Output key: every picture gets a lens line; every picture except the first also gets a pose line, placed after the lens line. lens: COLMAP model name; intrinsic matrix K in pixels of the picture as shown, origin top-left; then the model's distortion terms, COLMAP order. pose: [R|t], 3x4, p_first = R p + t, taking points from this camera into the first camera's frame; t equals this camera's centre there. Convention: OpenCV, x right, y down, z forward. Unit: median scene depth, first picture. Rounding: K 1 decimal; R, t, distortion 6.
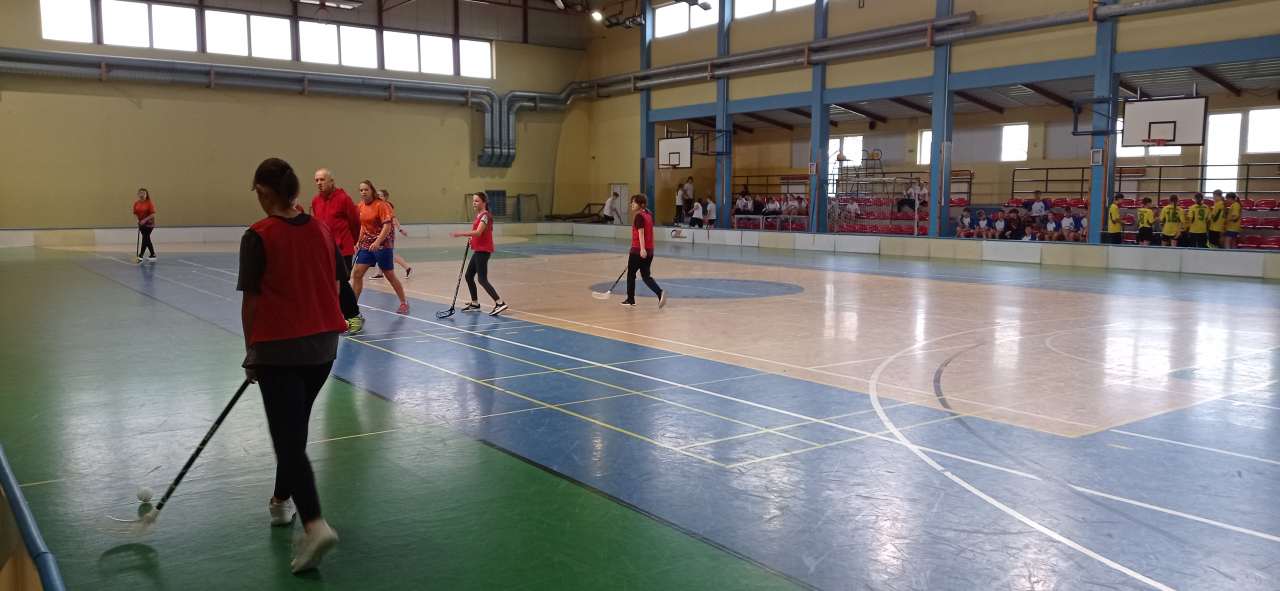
lens RADIAL K [[952.4, 0, 641.9], [0, 952.4, 291.1], [0, 0, 1]] dist [0.118198, -0.194367]
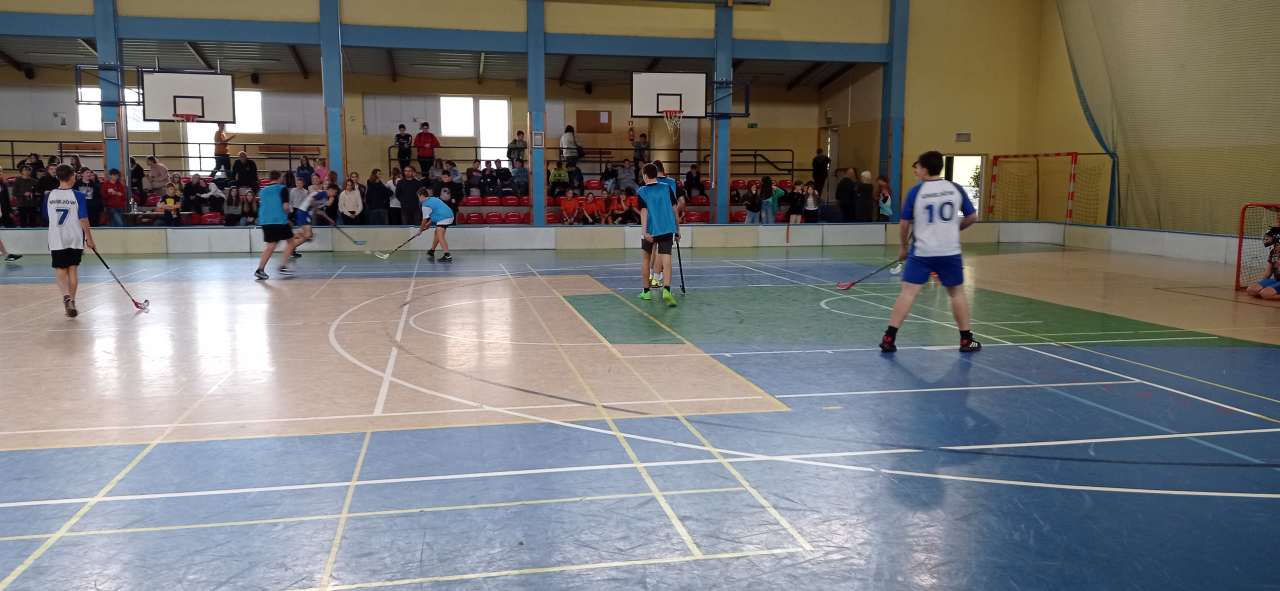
lens RADIAL K [[949.2, 0, 642.1], [0, 949.2, 291.9], [0, 0, 1]] dist [0.122657, -0.196947]
pose [[0.422605, -0.109293, 0.899700, -0.099593], [0.087682, 0.992976, 0.079438, -0.013309], [-0.902063, 0.045317, 0.429219, 0.130518]]
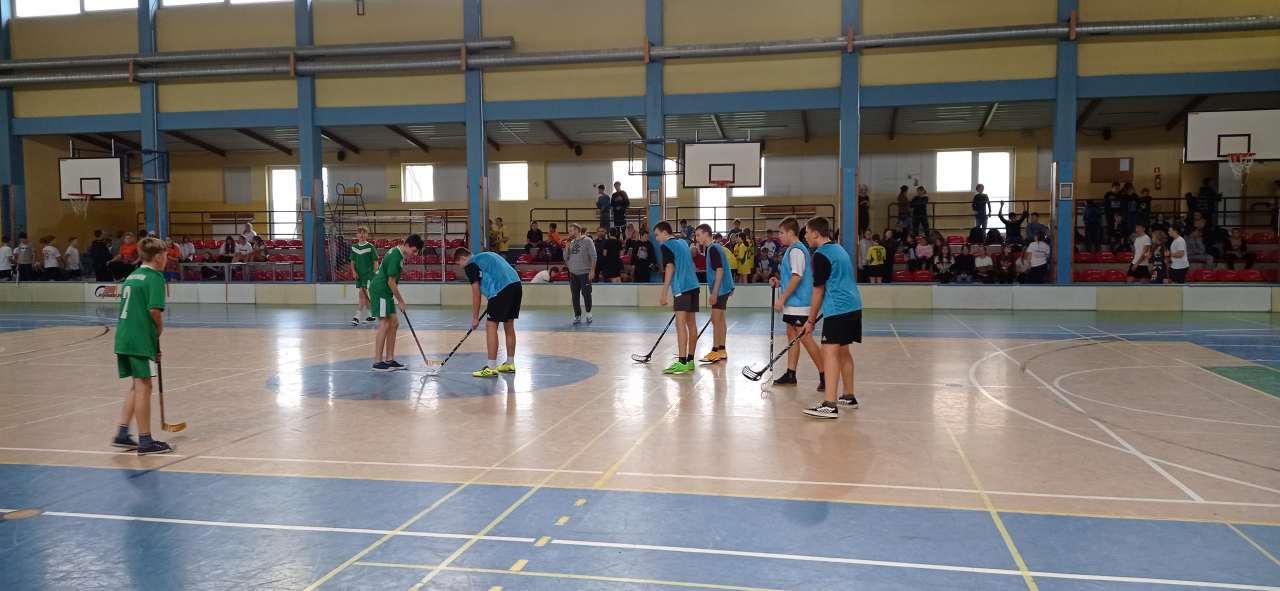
lens RADIAL K [[949.2, 0, 642.1], [0, 949.2, 291.9], [0, 0, 1]] dist [0.122657, -0.196947]
pose [[0.751272, -0.047440, 0.658286, -0.136394], [0.074883, 0.997100, -0.013604, -0.020049], [-0.655731, 0.059515, 0.752645, 0.194612]]
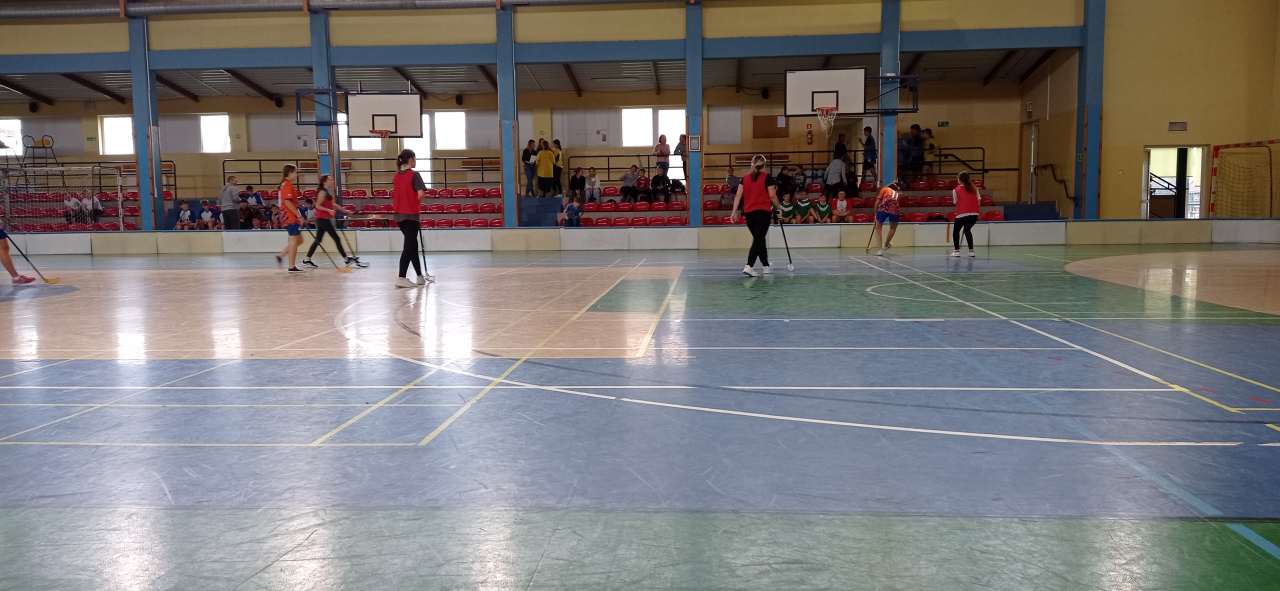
lens RADIAL K [[949.2, 0, 642.1], [0, 949.2, 291.9], [0, 0, 1]] dist [0.122657, -0.196947]
pose [[0.657379, -0.082404, 0.749041, -0.057924], [0.089554, 0.995502, 0.030923, 0.008970], [-0.748220, 0.046751, 0.661802, 0.060200]]
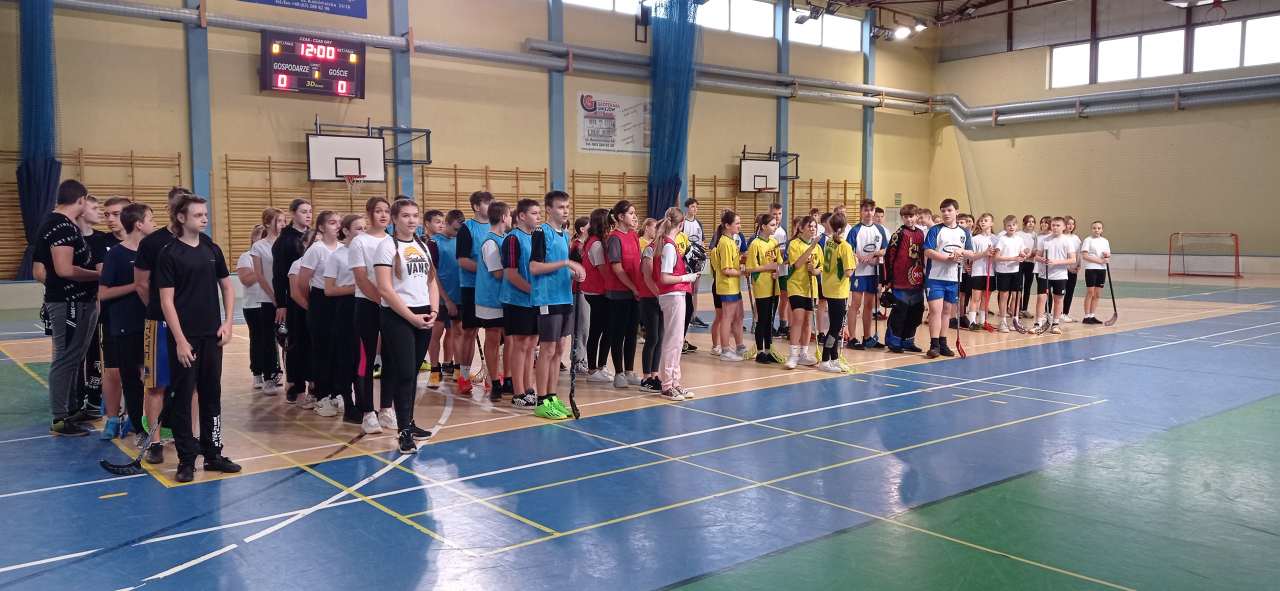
lens RADIAL K [[949.2, 0, 642.1], [0, 949.2, 291.9], [0, 0, 1]] dist [0.122657, -0.196947]
pose [[0.042814, 0.059889, -0.997286, 0.486067], [-0.104835, 0.992960, 0.055129, -0.027855], [0.993568, 0.102190, 0.048791, 0.437055]]
